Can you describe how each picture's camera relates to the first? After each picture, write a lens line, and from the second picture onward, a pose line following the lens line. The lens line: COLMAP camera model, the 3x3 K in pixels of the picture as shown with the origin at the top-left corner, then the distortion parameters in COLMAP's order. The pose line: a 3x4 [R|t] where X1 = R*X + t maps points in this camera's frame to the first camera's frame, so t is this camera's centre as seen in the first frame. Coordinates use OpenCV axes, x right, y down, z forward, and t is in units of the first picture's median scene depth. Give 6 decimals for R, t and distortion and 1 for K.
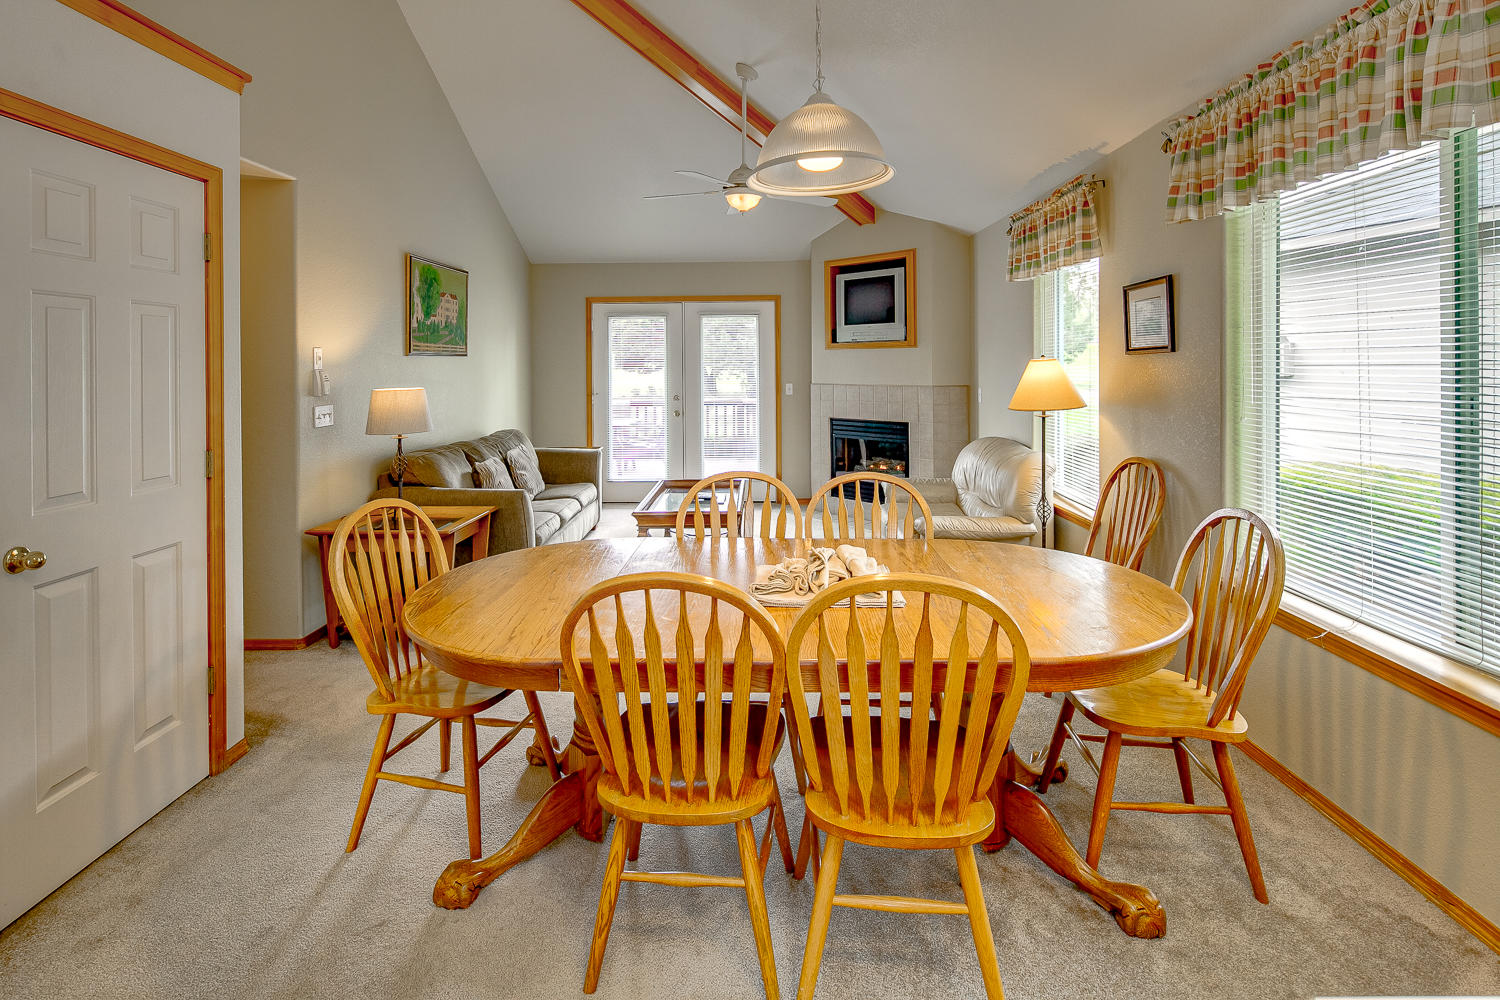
lens RADIAL K [[720.3, 0, 746.2], [0, 720.3, 369.2], [0, 0, 1]] dist [0.008236, -0.005381]
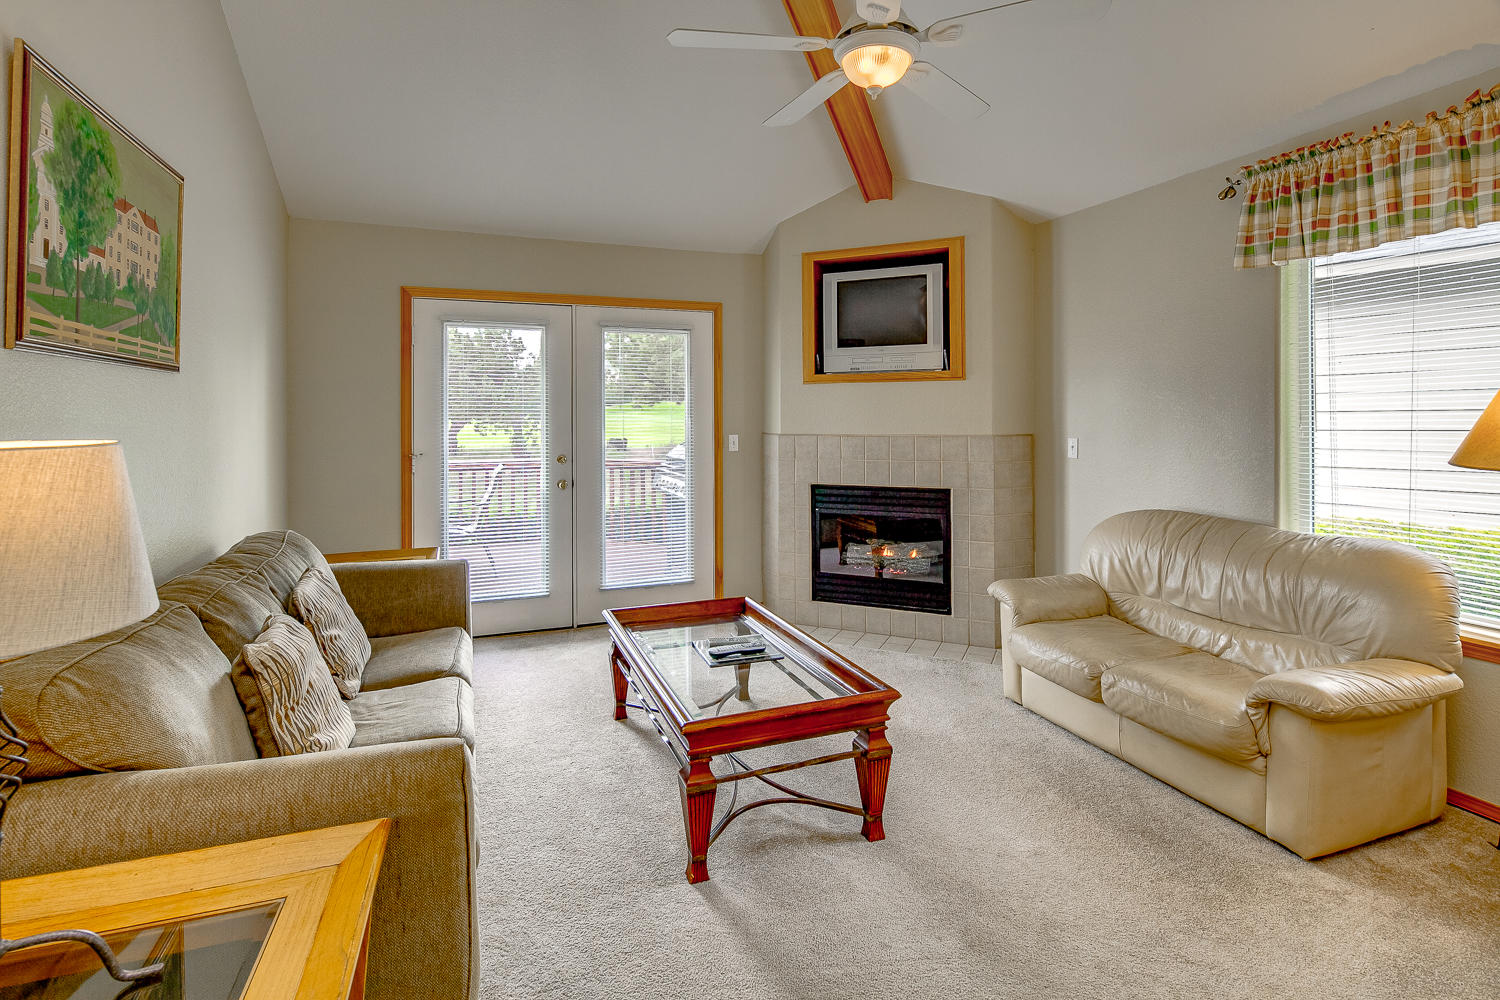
lens RADIAL K [[720.3, 0, 743.2], [0, 720.3, 416.2], [0, 0, 1]] dist [0.008236, -0.005381]
pose [[0.929429, 0.004257, 0.368977, -0.212201], [0.000734, 0.999910, -0.013384, 0.013344], [-0.369000, 0.012710, 0.929342, 0.432348]]
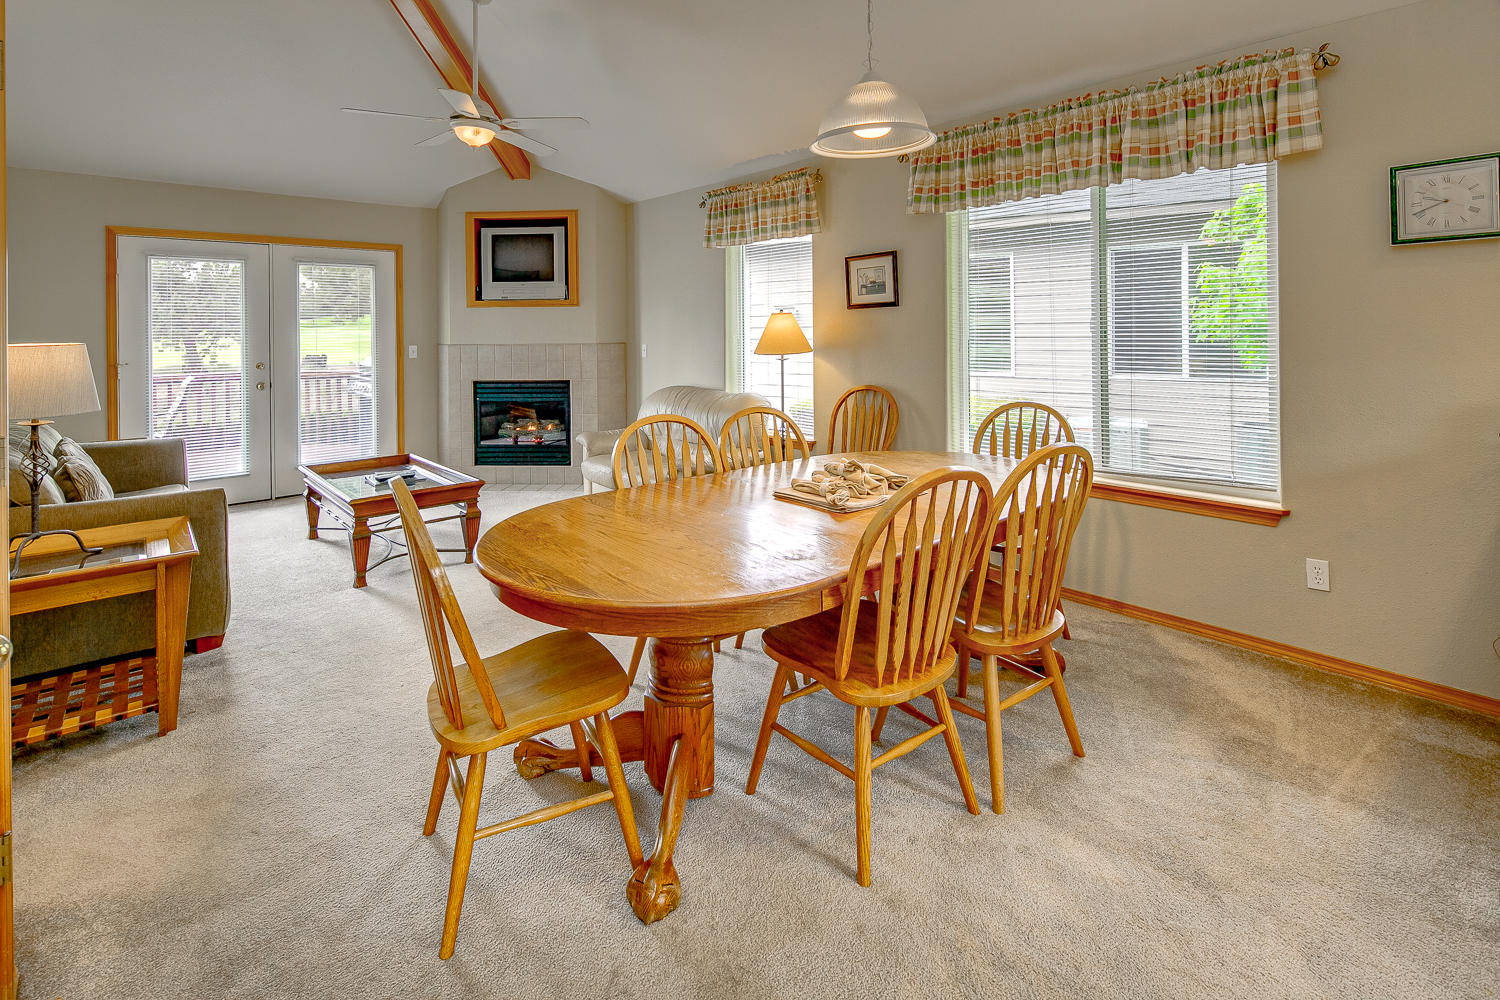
lens RADIAL K [[720.3, 0, 738.4], [0, 720.3, 332.3], [0, 0, 1]] dist [0.008236, -0.005381]
pose [[0.742138, -0.001856, 0.670245, -0.278269], [0.009824, 0.999919, -0.008109, 0.017032], [-0.670175, 0.012602, 0.742096, 0.087193]]
